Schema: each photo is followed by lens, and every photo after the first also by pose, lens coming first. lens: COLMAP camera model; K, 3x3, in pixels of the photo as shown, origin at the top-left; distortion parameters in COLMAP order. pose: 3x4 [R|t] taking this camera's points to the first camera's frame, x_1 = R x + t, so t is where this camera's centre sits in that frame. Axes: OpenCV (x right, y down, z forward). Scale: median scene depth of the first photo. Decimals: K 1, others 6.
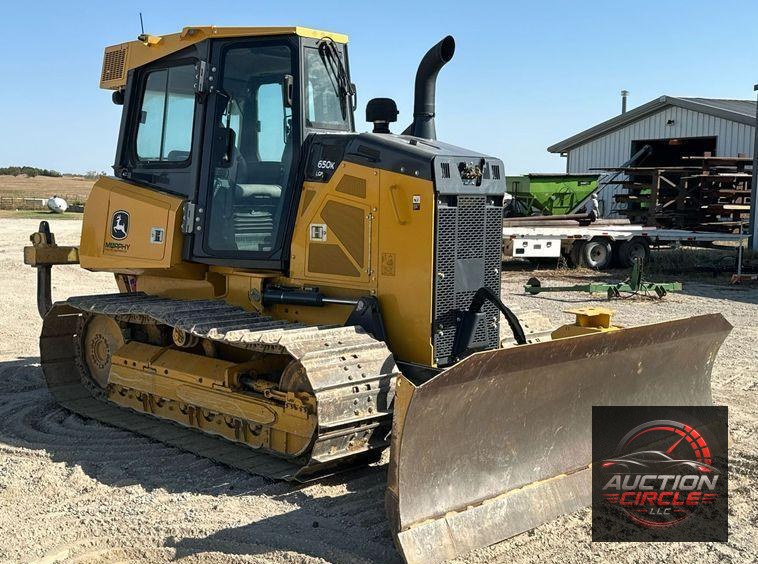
lens RADIAL K [[988.1, 0, 379.0], [0, 988.1, 282.0], [0, 0, 1]] dist [0.135075, -0.049072]
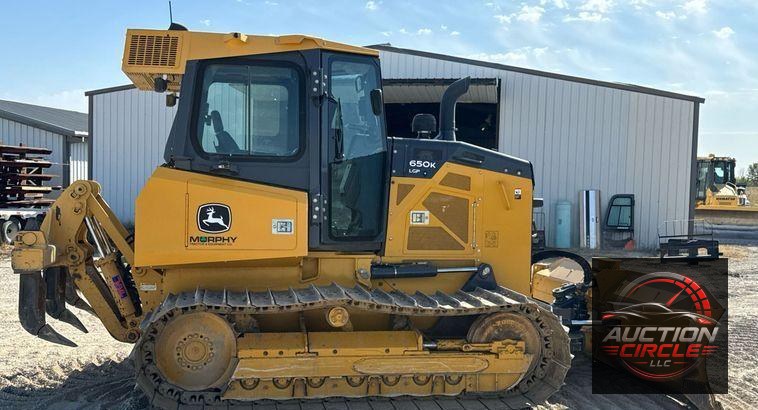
lens RADIAL K [[795.5, 0, 379.0], [0, 795.5, 205.0], [0, 0, 1]] dist [0.125575, 0.009387]
pose [[0.551281, -0.020556, 0.834066, -0.908710], [0.061889, 0.997950, -0.016312, -0.051607], [-0.832021, 0.060612, 0.551423, 0.473427]]
